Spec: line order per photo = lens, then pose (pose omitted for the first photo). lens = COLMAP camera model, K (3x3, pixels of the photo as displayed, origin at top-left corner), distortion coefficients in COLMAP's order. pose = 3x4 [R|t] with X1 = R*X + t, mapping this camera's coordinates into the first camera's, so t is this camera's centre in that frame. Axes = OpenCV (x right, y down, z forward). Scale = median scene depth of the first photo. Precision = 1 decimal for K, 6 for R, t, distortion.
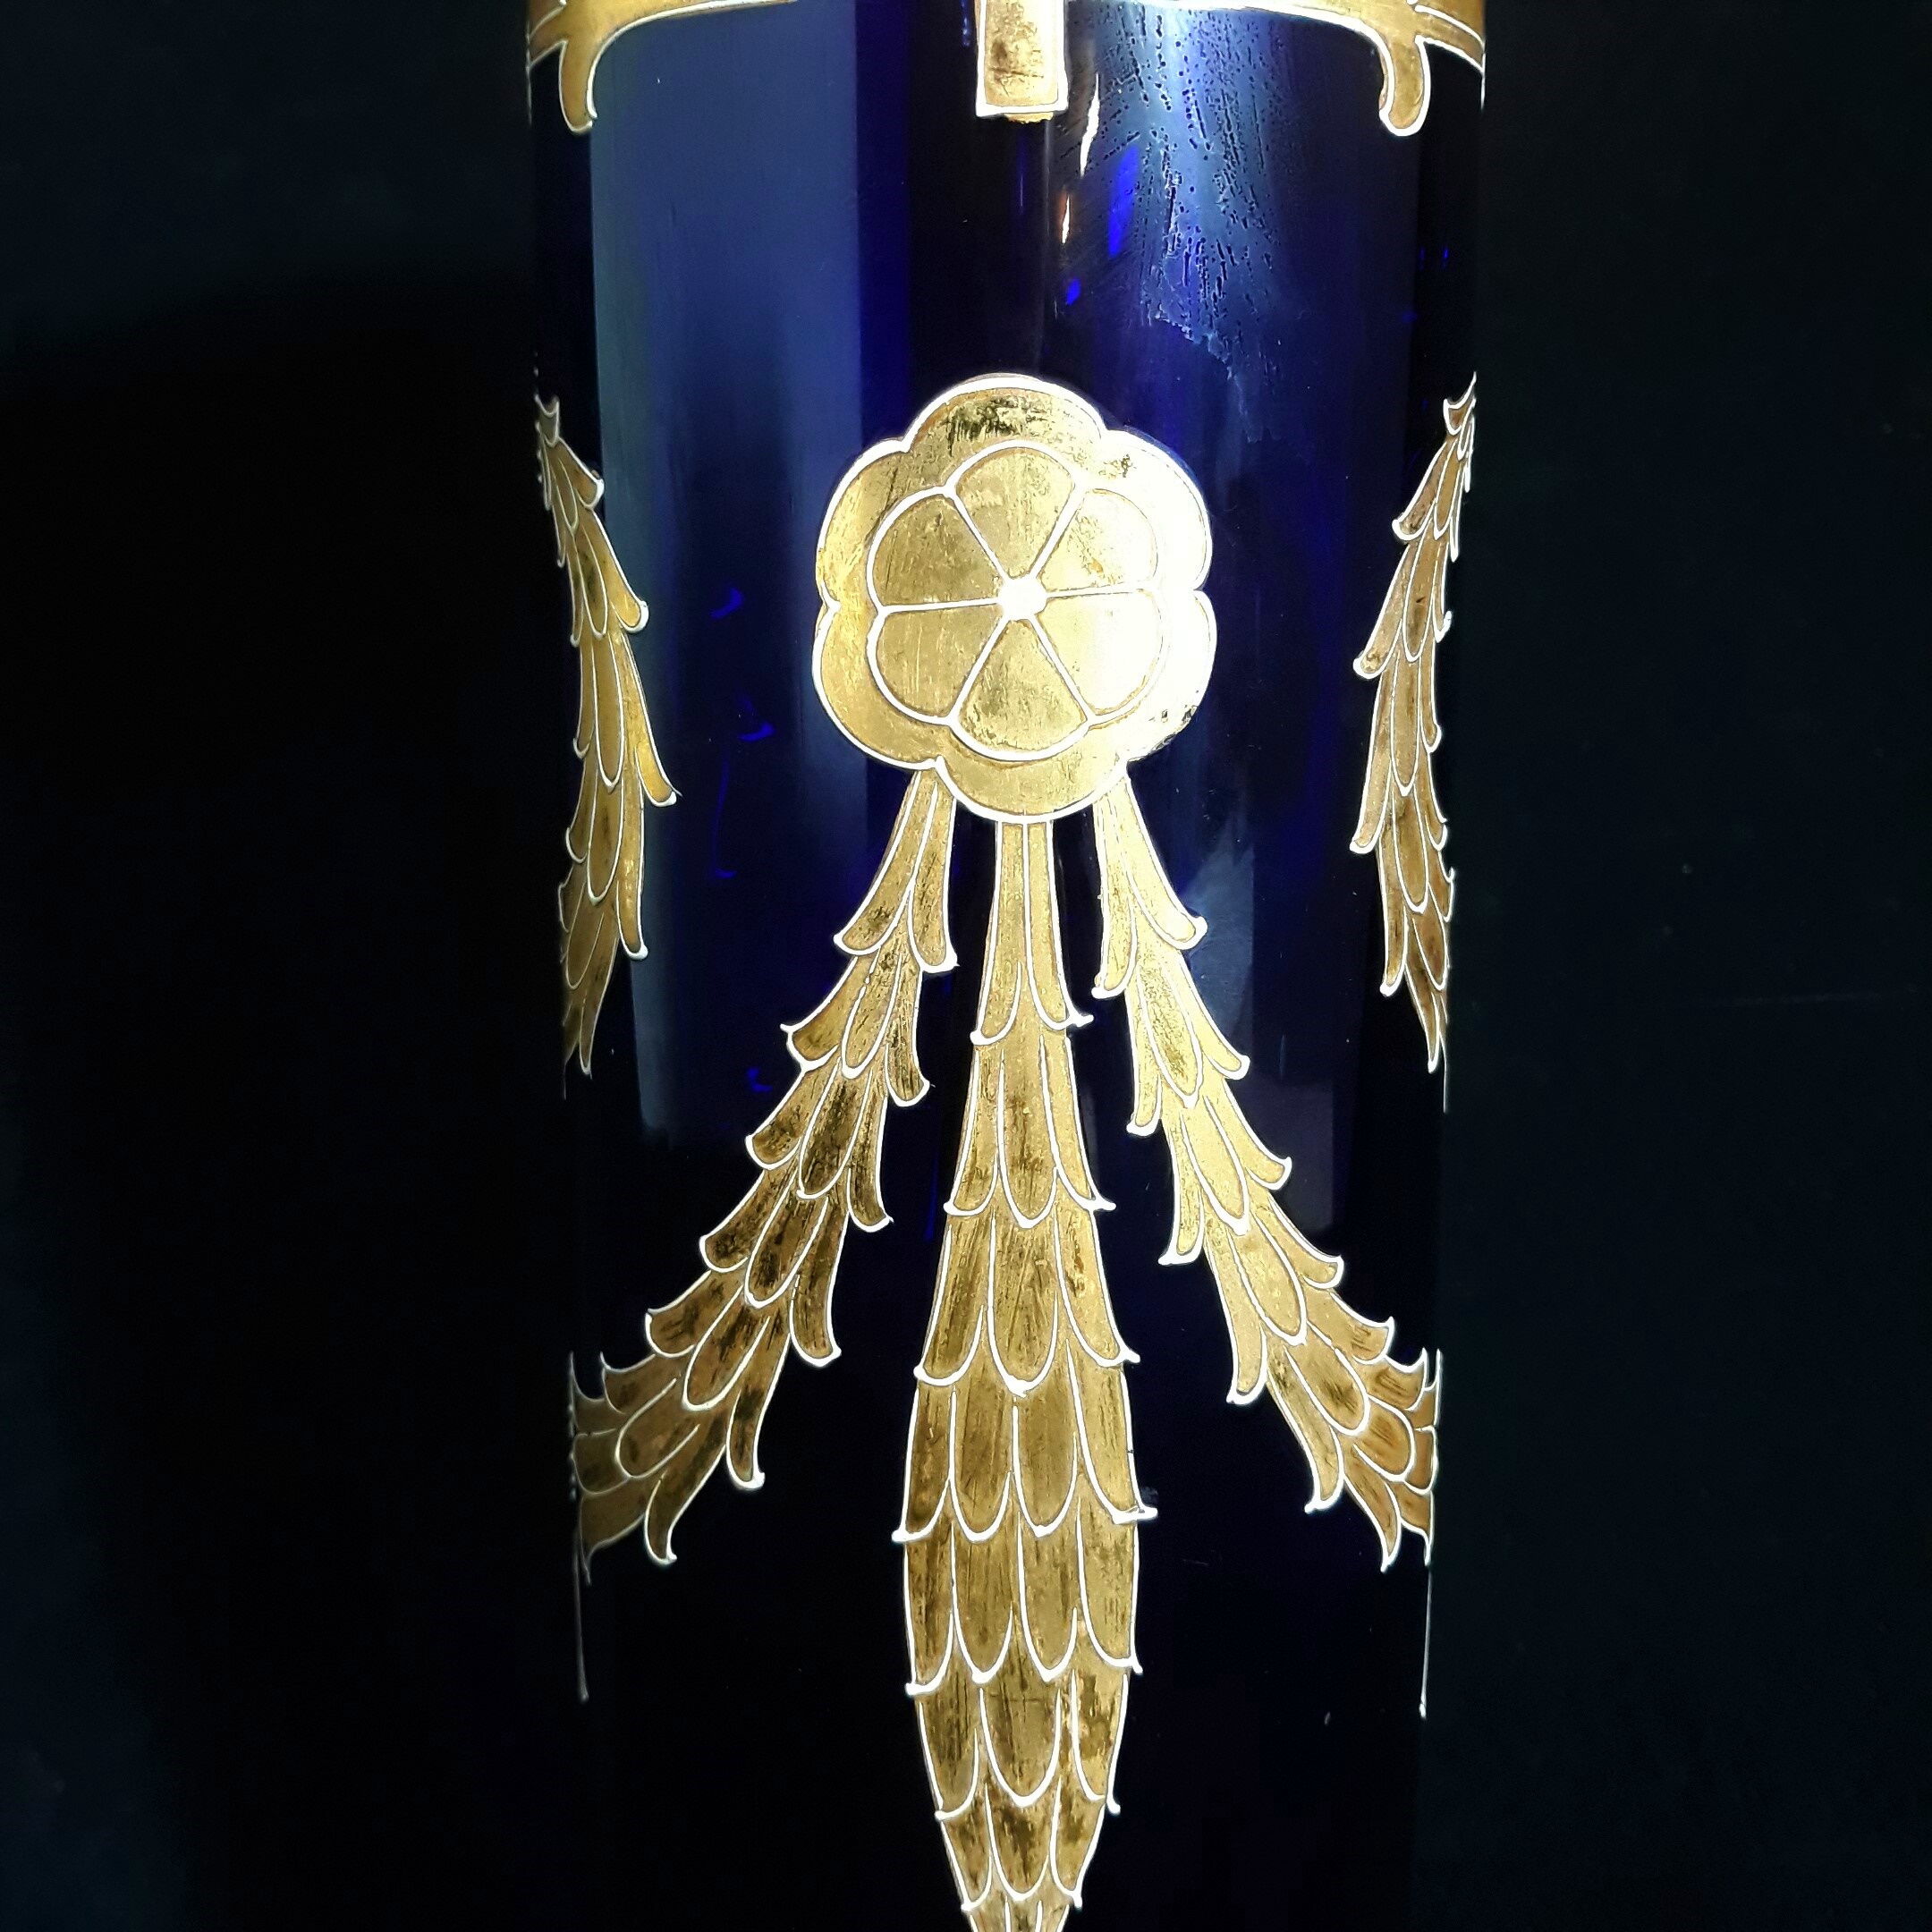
lens RADIAL K [[2221.9, 0, 998.1], [0, 2221.9, 968.4], [0, 0, 1]] dist [0.189276, -0.859453]
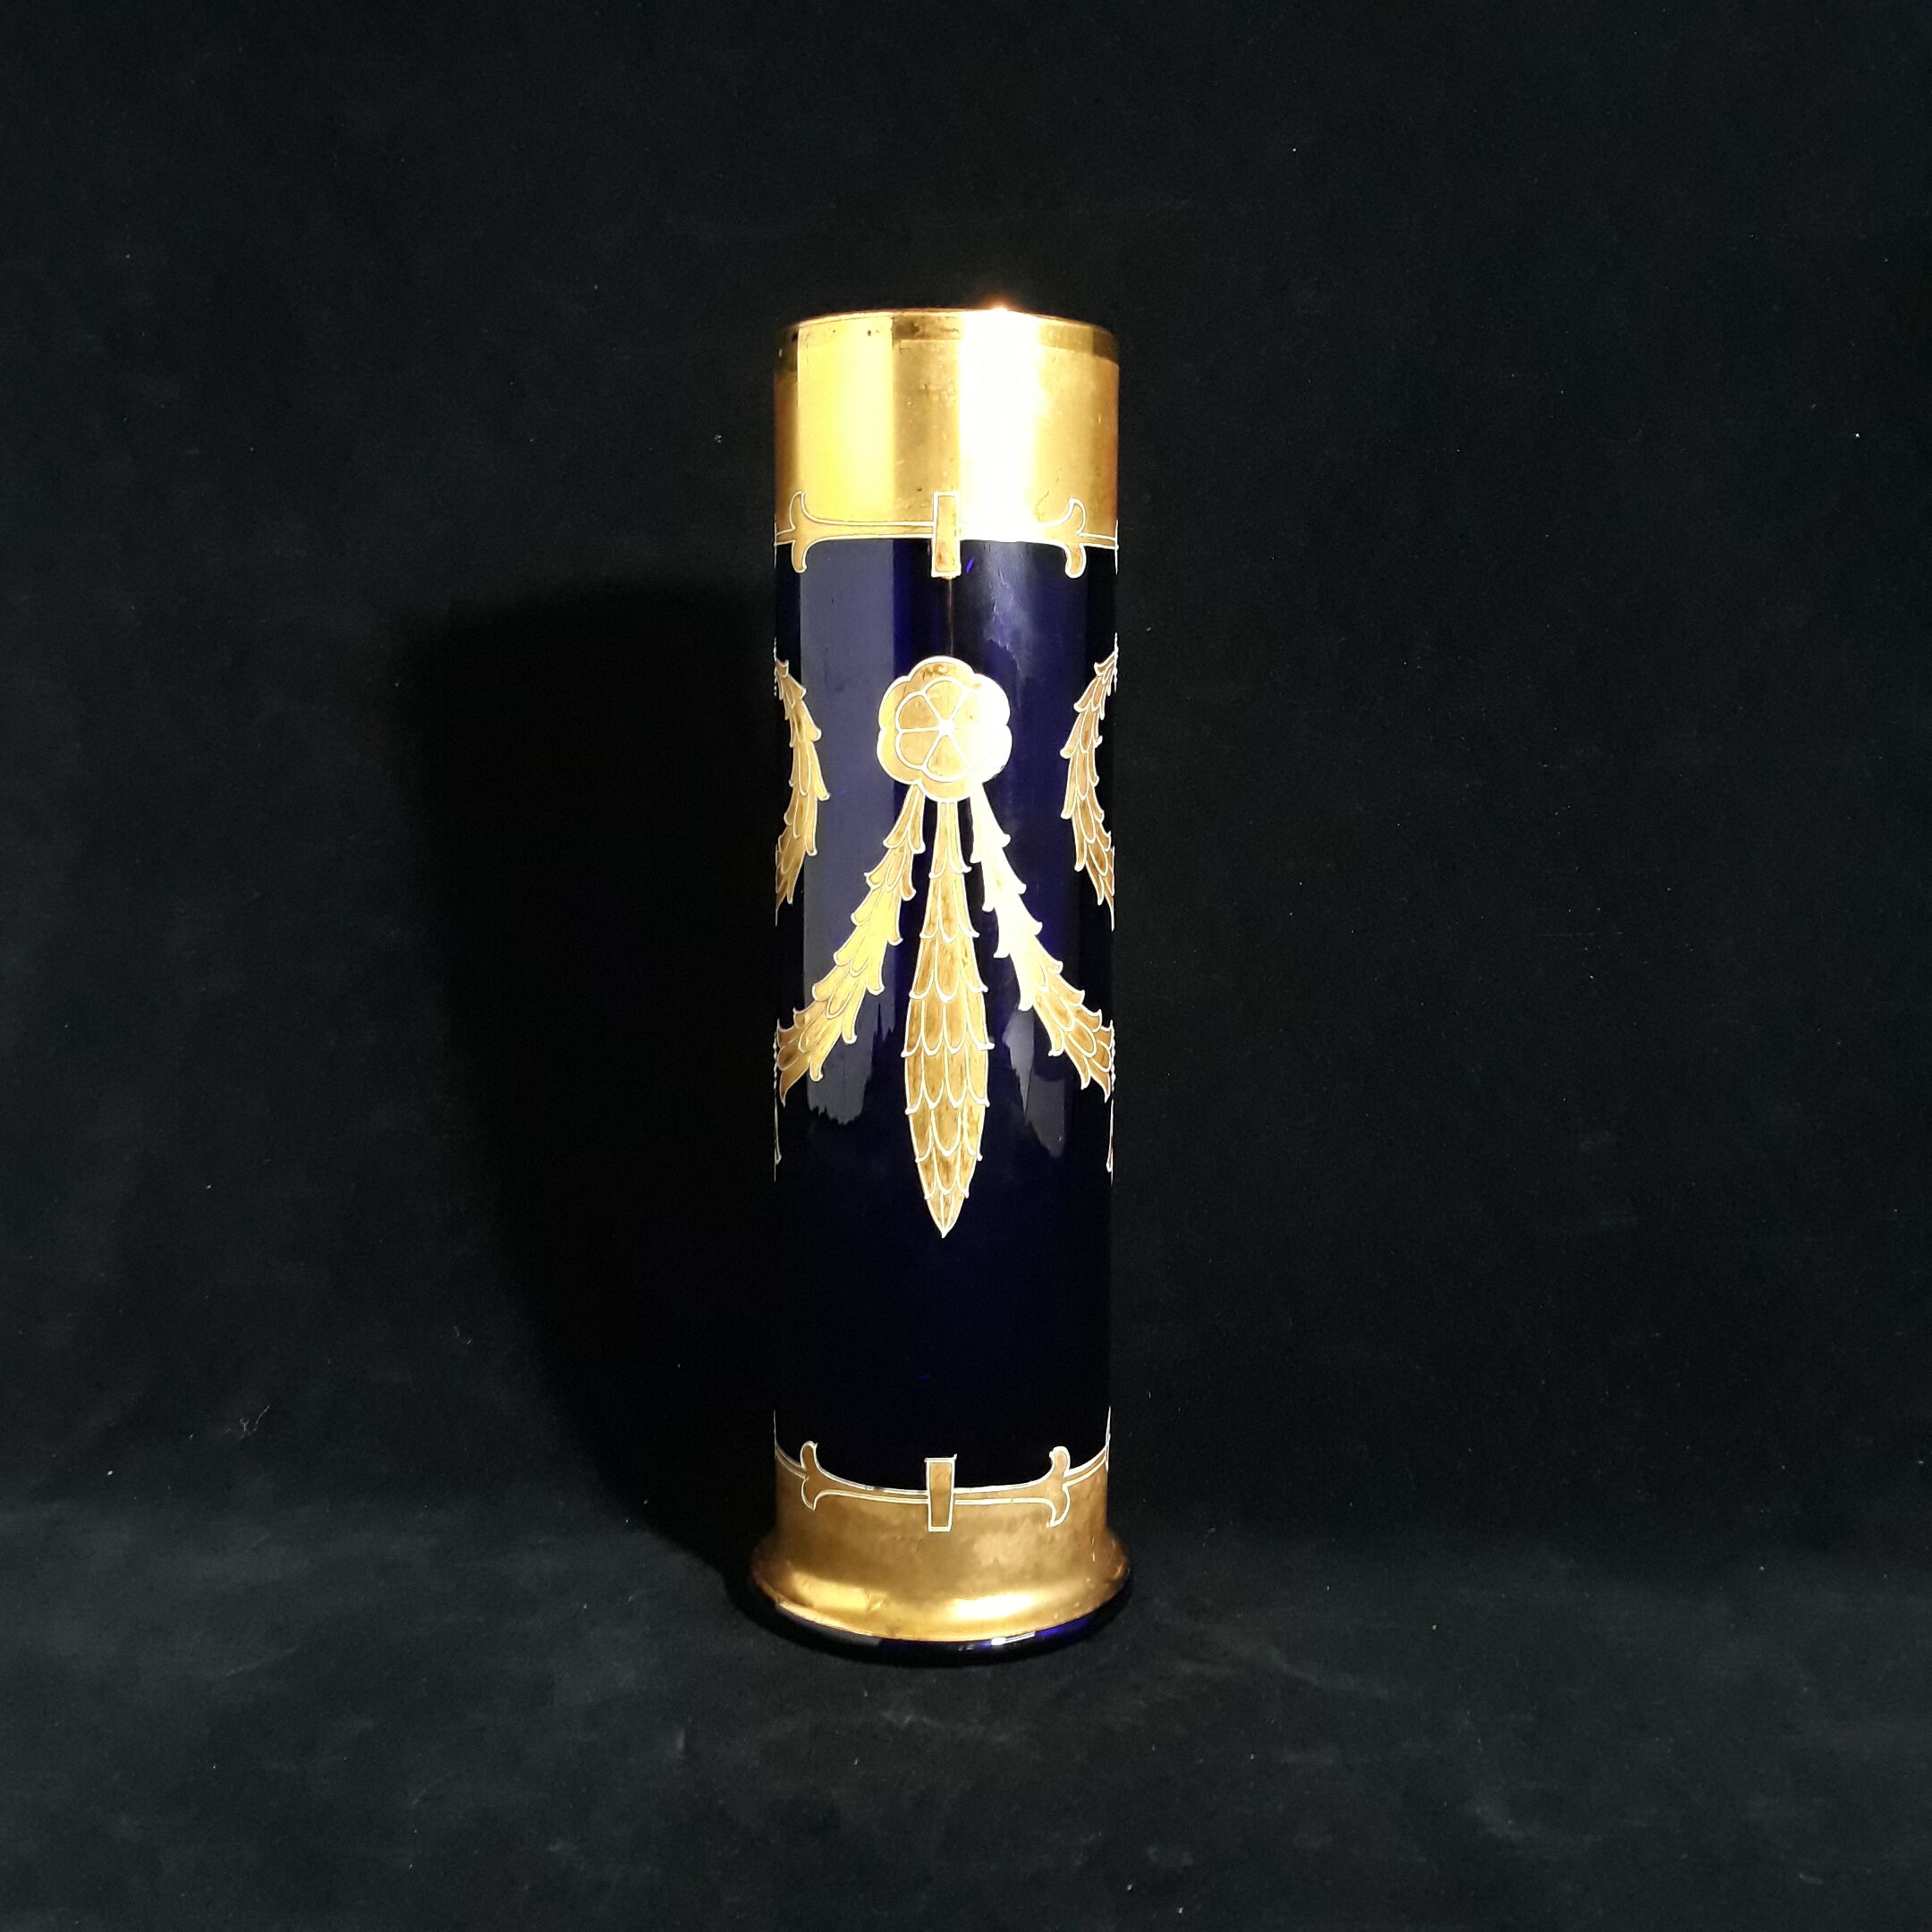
lens RADIAL K [[2221.9, 0, 998.1], [0, 2221.9, 968.4], [0, 0, 1]] dist [0.189276, -0.859453]
pose [[0.999989, 0.004534, -0.001231, 0.080059], [-0.004626, 0.995868, -0.090692, 0.405409], [0.000815, 0.090697, 0.995878, -1.854496]]
